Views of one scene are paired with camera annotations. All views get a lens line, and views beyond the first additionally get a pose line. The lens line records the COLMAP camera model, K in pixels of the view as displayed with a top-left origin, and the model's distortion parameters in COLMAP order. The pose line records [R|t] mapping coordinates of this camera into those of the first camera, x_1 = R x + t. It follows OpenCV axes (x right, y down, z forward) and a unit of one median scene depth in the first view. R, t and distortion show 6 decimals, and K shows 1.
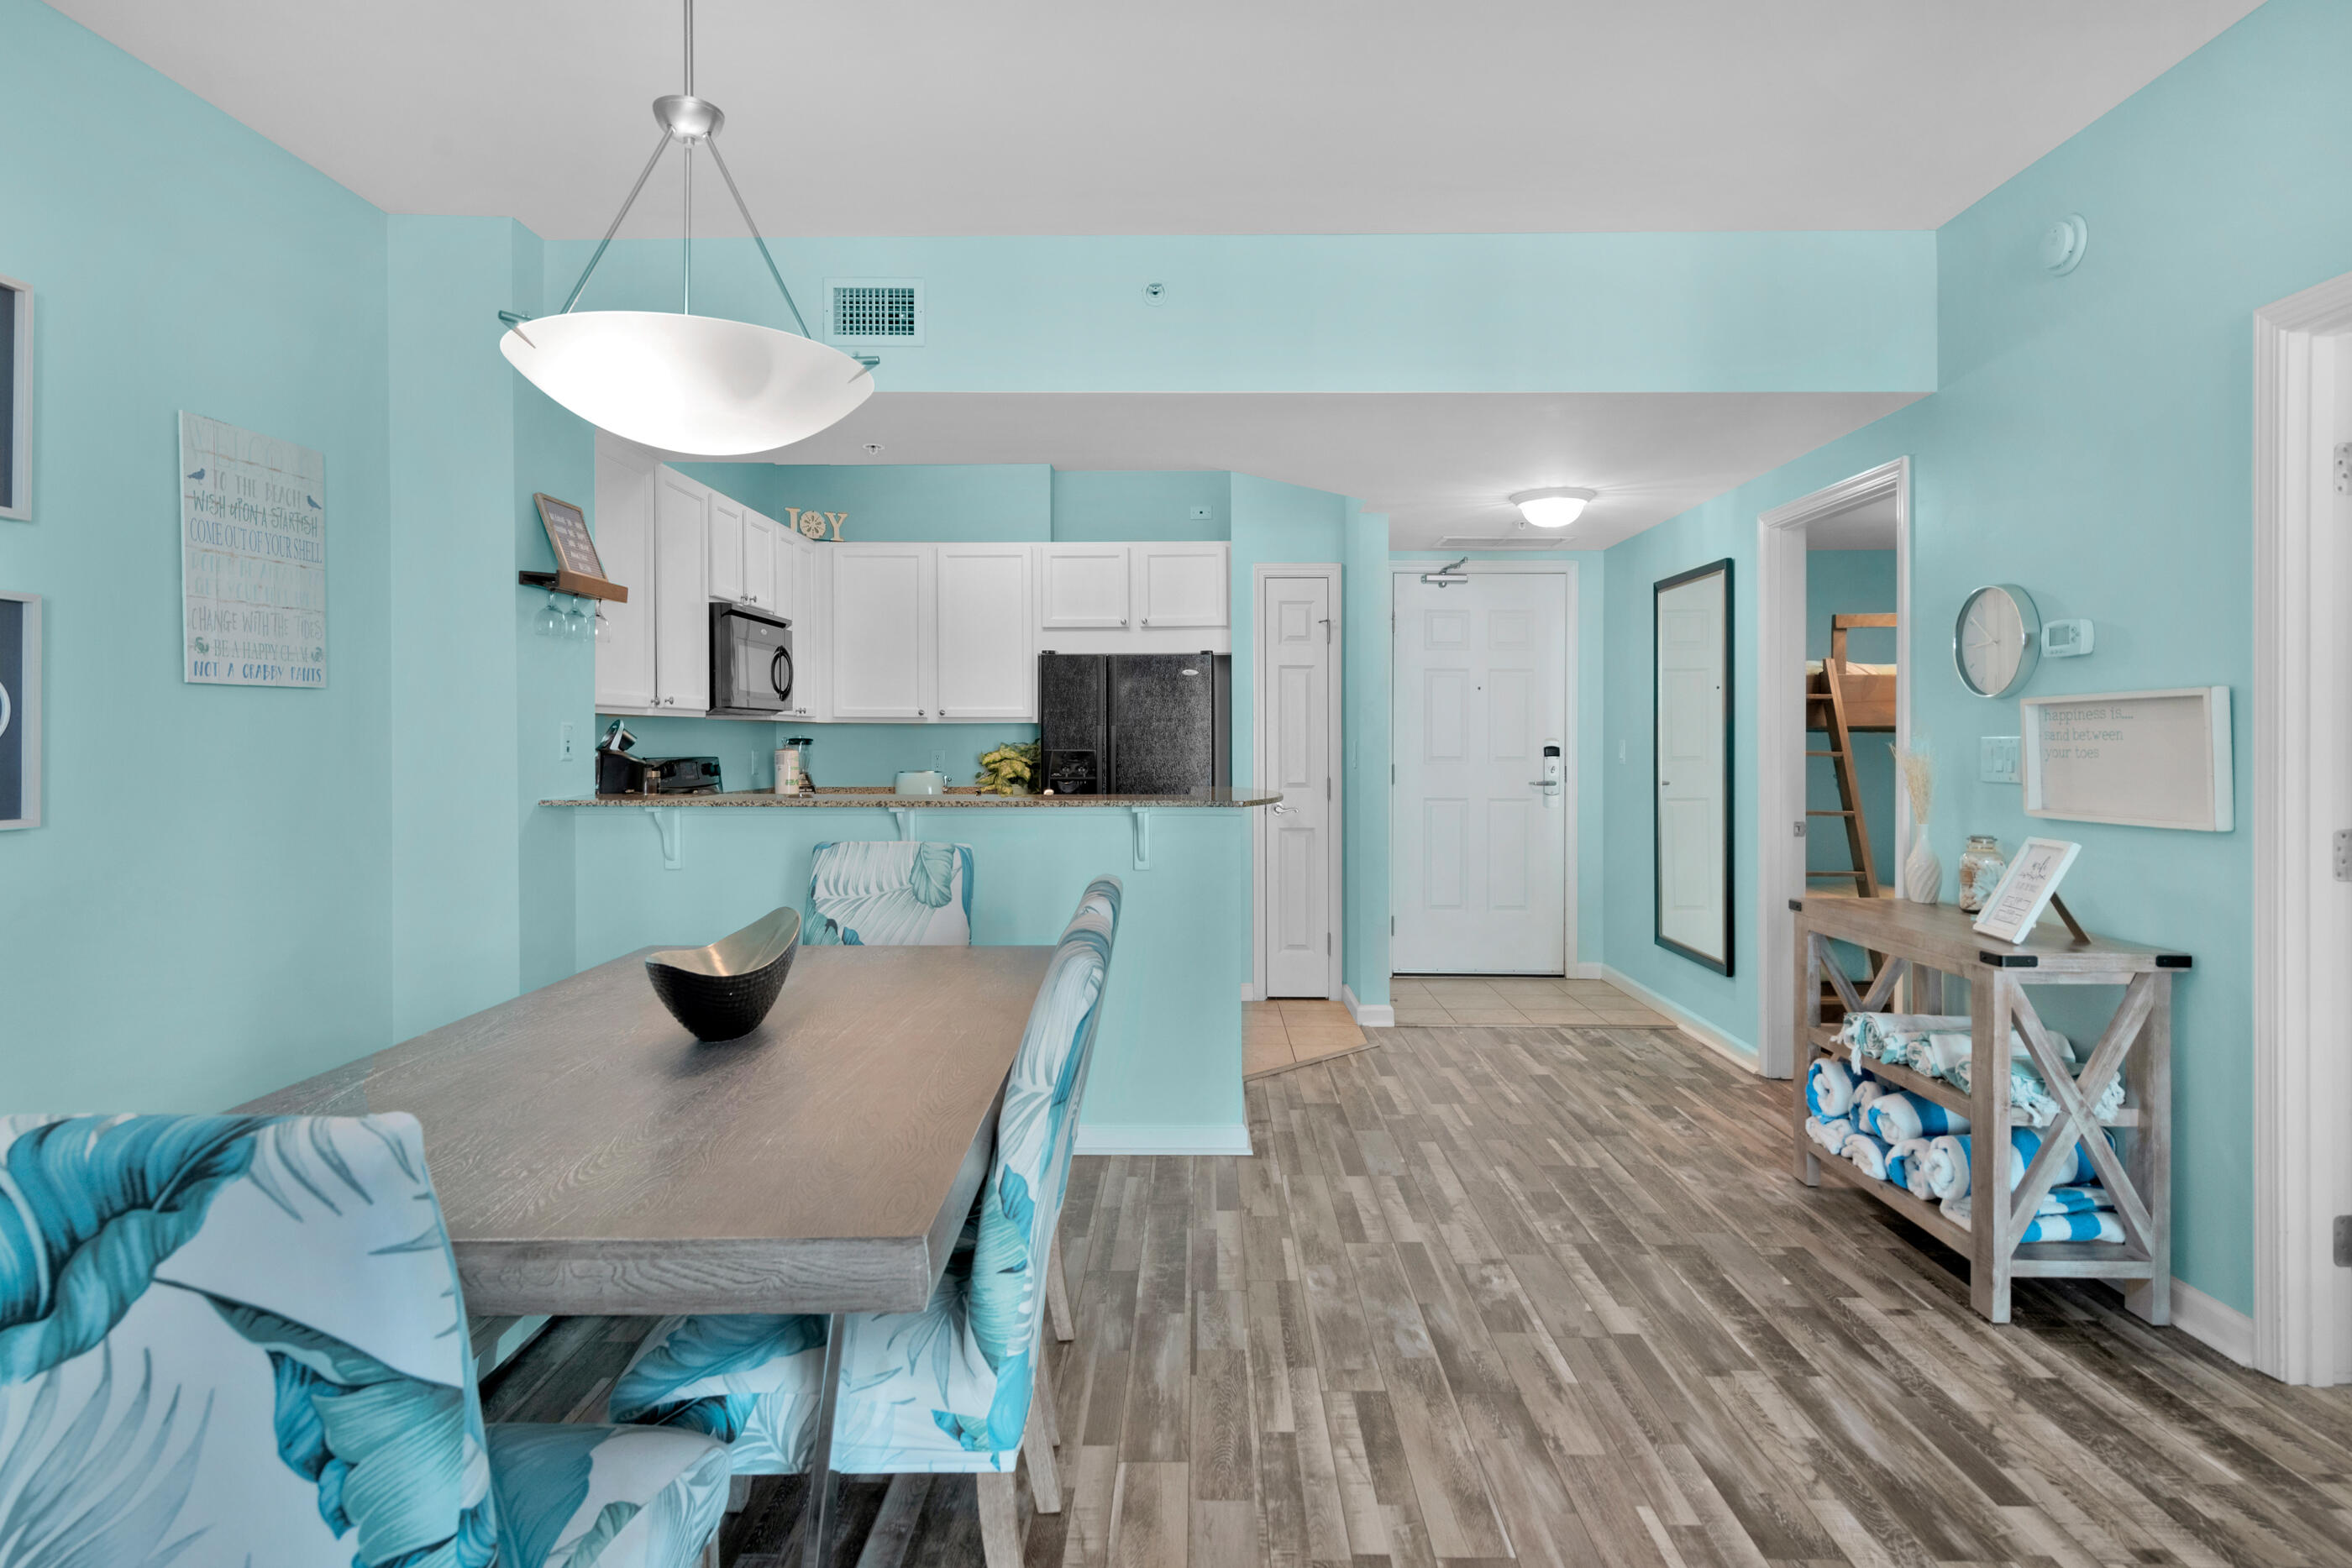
lens RADIAL K [[1261.9, 0, 1185.6], [0, 1261.9, 759.4], [0, 0, 1]] dist [0.000830, 0.000364]
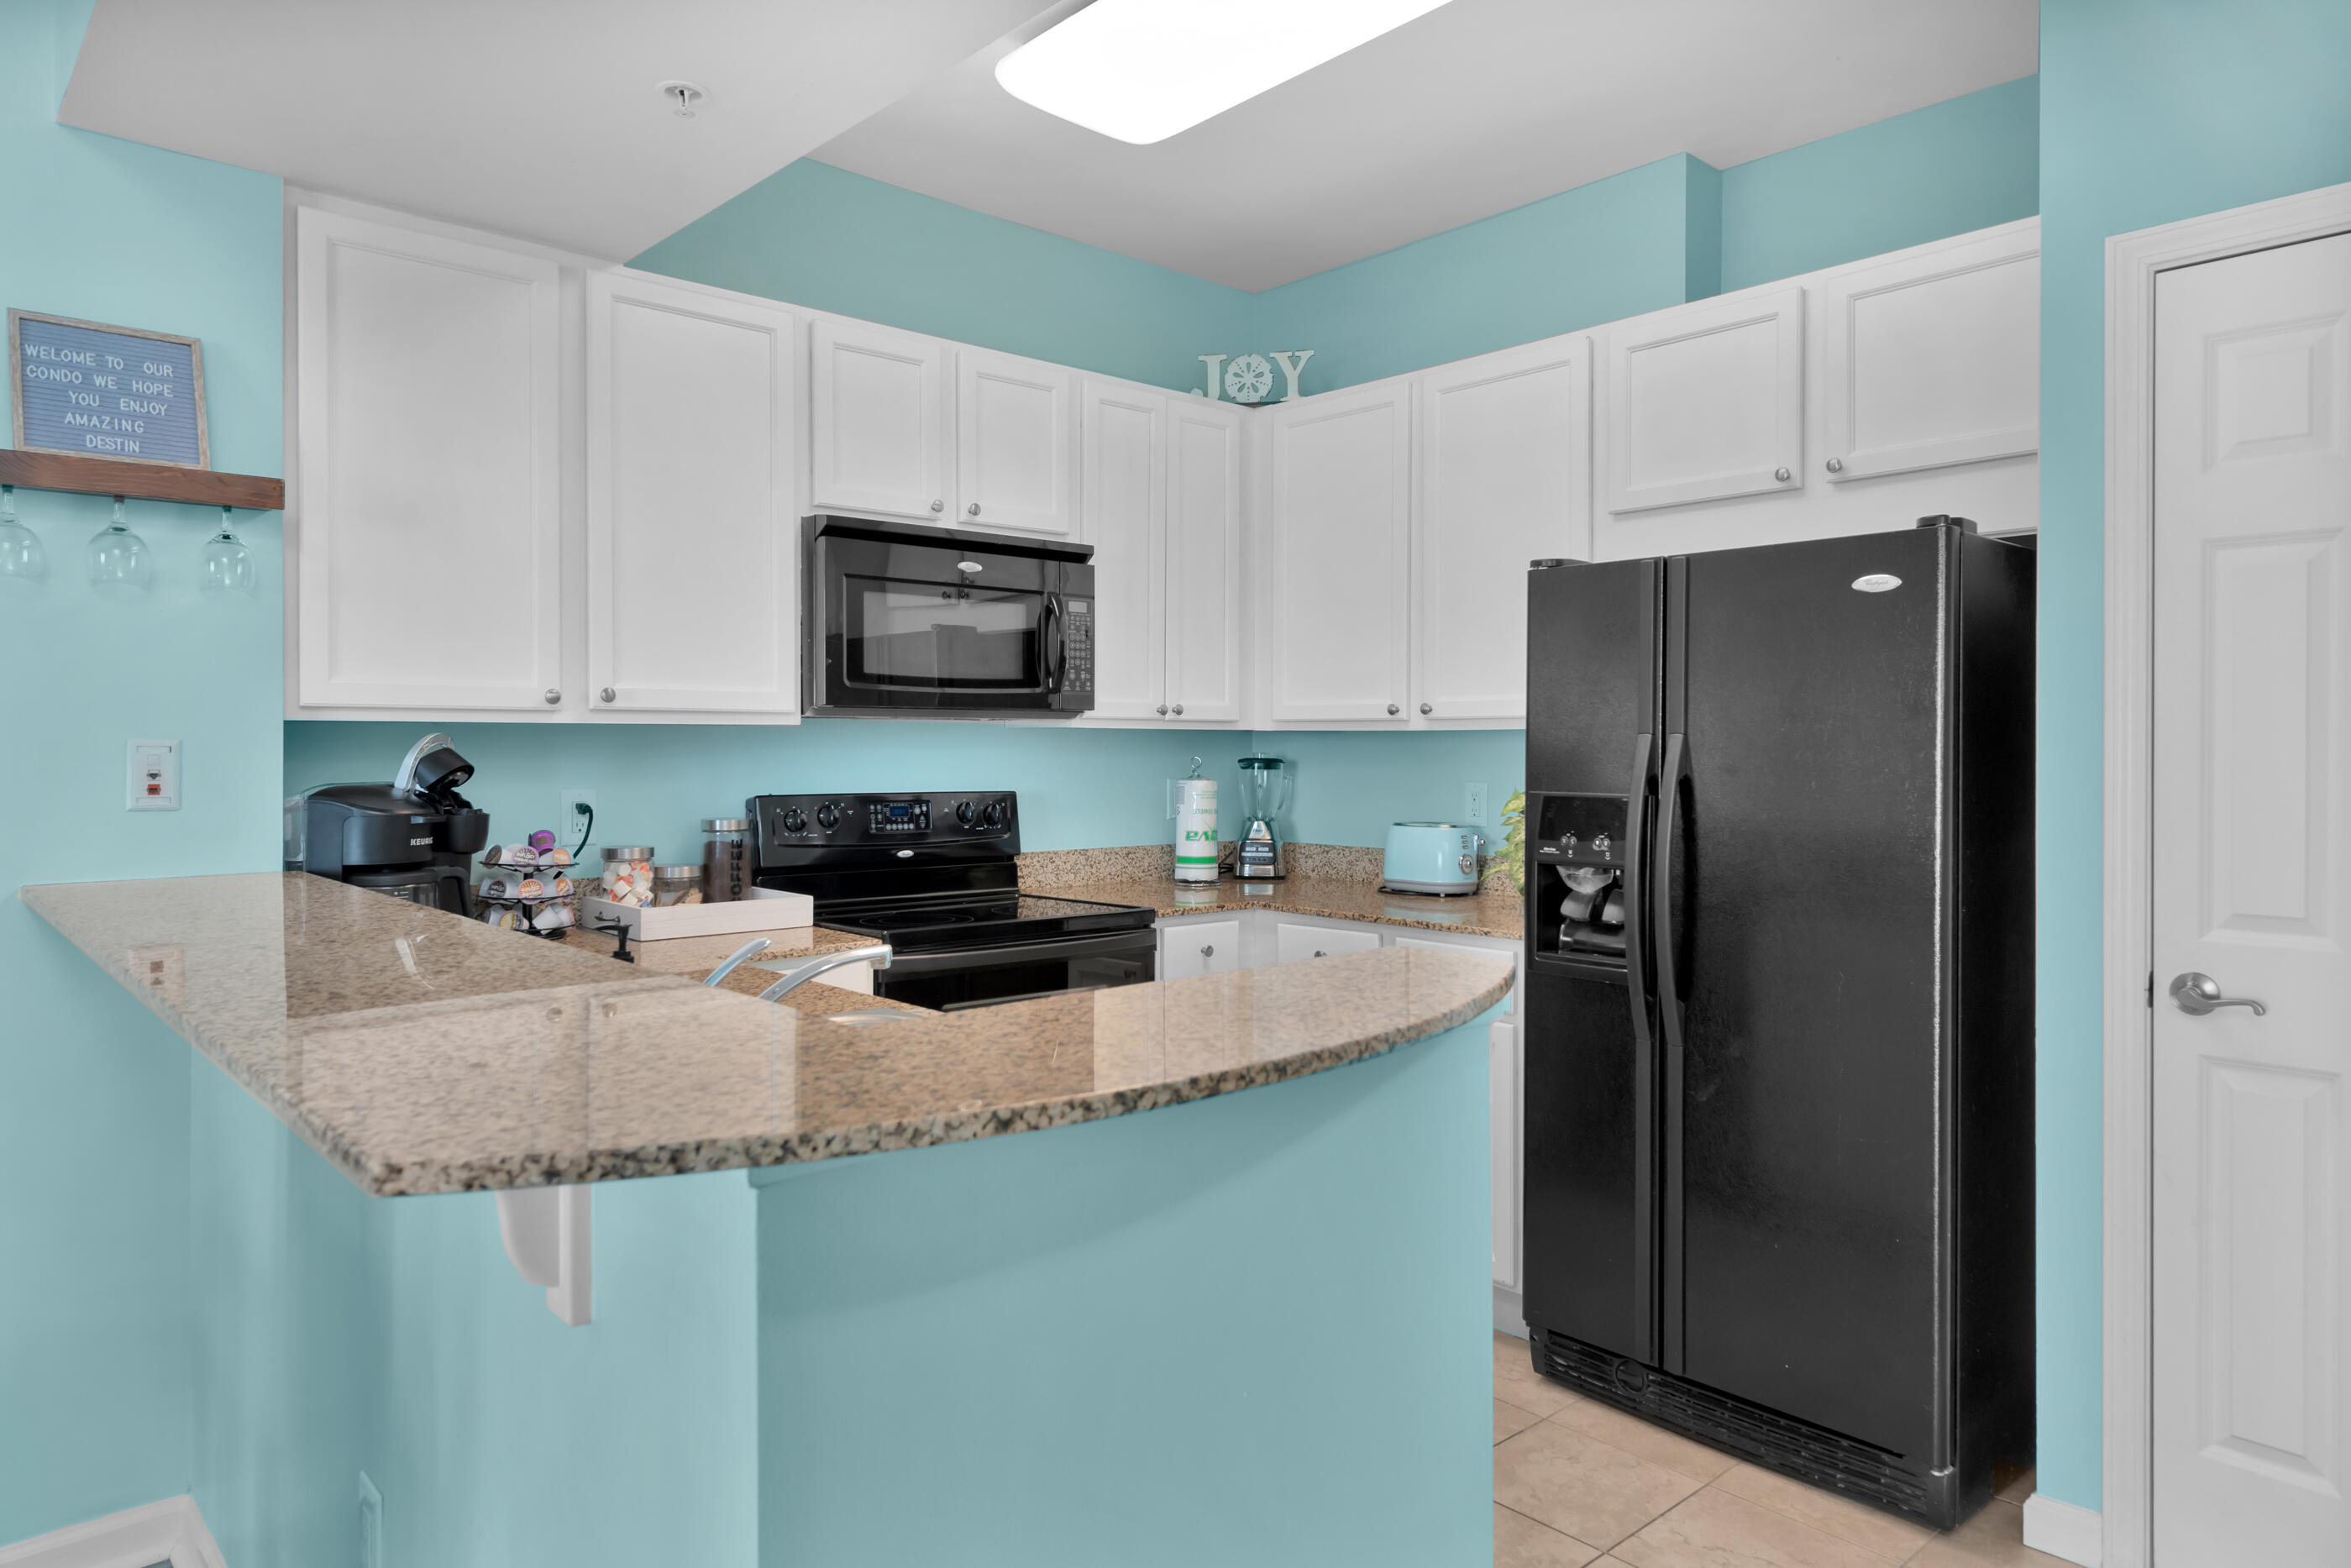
lens RADIAL K [[1450.4, 0, 1168.9], [0, 1450.4, 762.4], [0, 0, 1]] dist [0.002587, 0.000792]
pose [[0.694964, 0.006082, -0.719019, 0.293451], [-0.010696, 0.999941, -0.001879, -0.027040], [0.718965, 0.008996, 0.694988, 1.050088]]
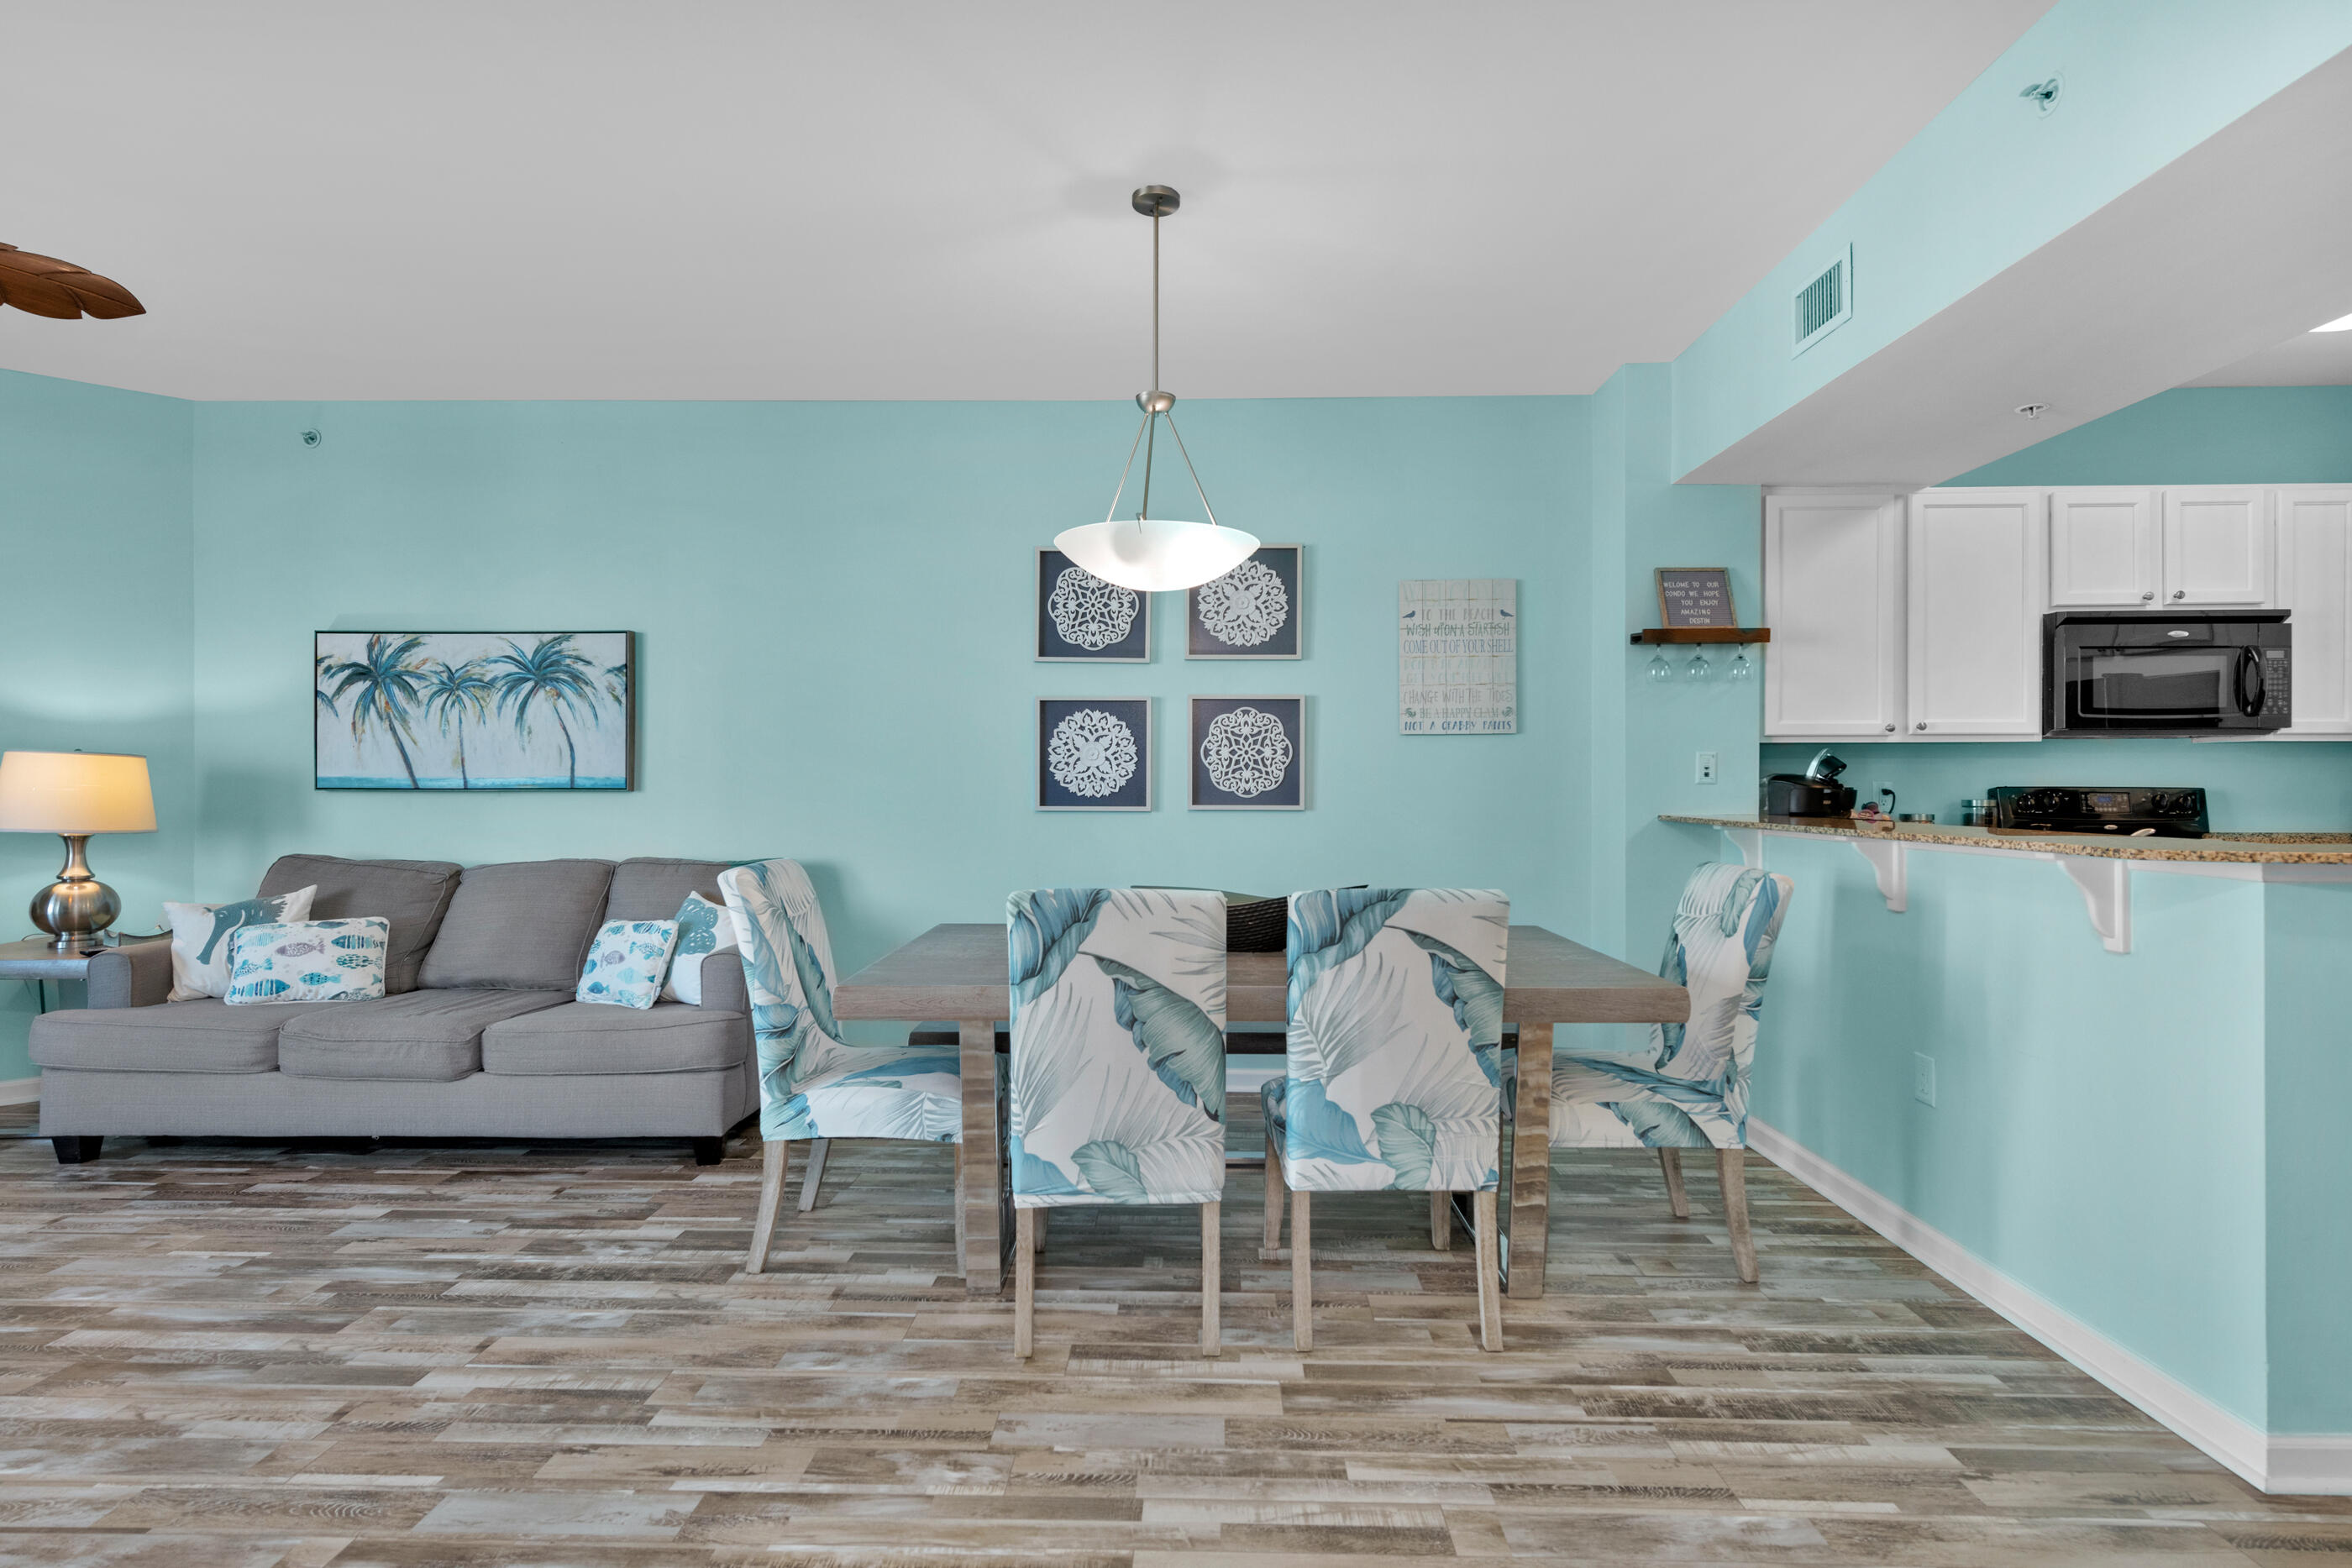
lens RADIAL K [[1114.1, 0, 1188.2], [0, 1114.1, 779.2], [0, 0, 1]] dist [0.020372, -0.007613]
pose [[-0.008392, -0.005741, -0.999948, 0.660416], [-0.016387, 0.999850, -0.005603, 0.012228], [0.999831, 0.016339, -0.008485, 0.625258]]
